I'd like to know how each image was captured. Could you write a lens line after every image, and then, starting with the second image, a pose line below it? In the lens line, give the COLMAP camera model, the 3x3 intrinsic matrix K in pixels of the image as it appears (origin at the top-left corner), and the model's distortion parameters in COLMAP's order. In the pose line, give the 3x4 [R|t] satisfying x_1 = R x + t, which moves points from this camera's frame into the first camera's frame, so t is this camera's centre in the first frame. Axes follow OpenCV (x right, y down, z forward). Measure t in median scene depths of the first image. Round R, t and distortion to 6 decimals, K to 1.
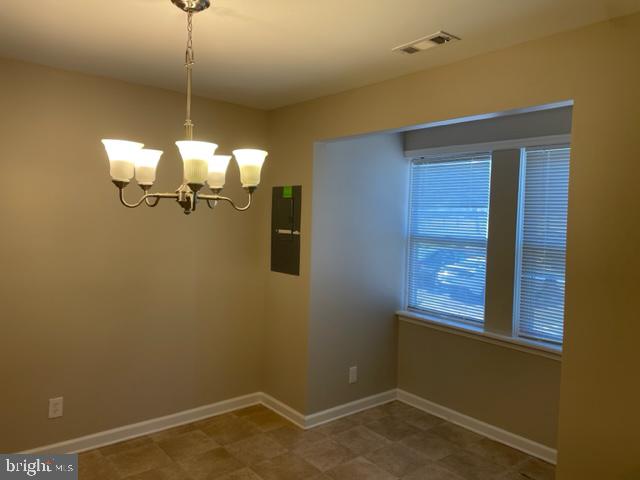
lens RADIAL K [[491.1, 0, 320.9], [0, 491.1, 231.3], [0, 0, 1]] dist [0.054839, -0.006841]
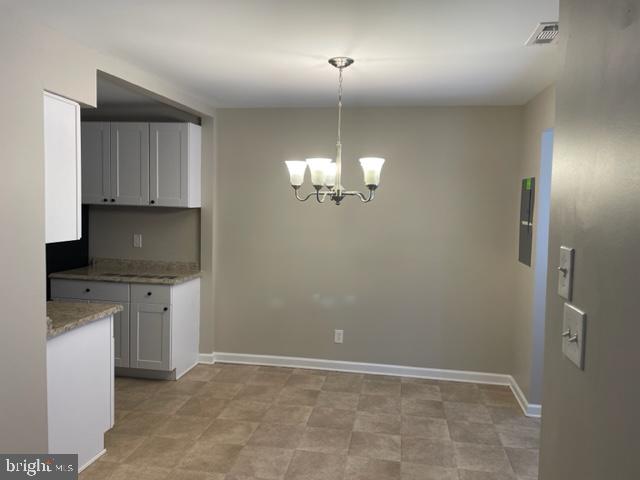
lens RADIAL K [[491.1, 0, 320.9], [0, 491.1, 231.3], [0, 0, 1]] dist [0.054839, -0.006841]
pose [[0.652849, 0.033003, -0.756769, 0.535619], [-0.026631, 0.999433, 0.020612, 0.009281], [0.757020, 0.006697, 0.653358, -0.001284]]
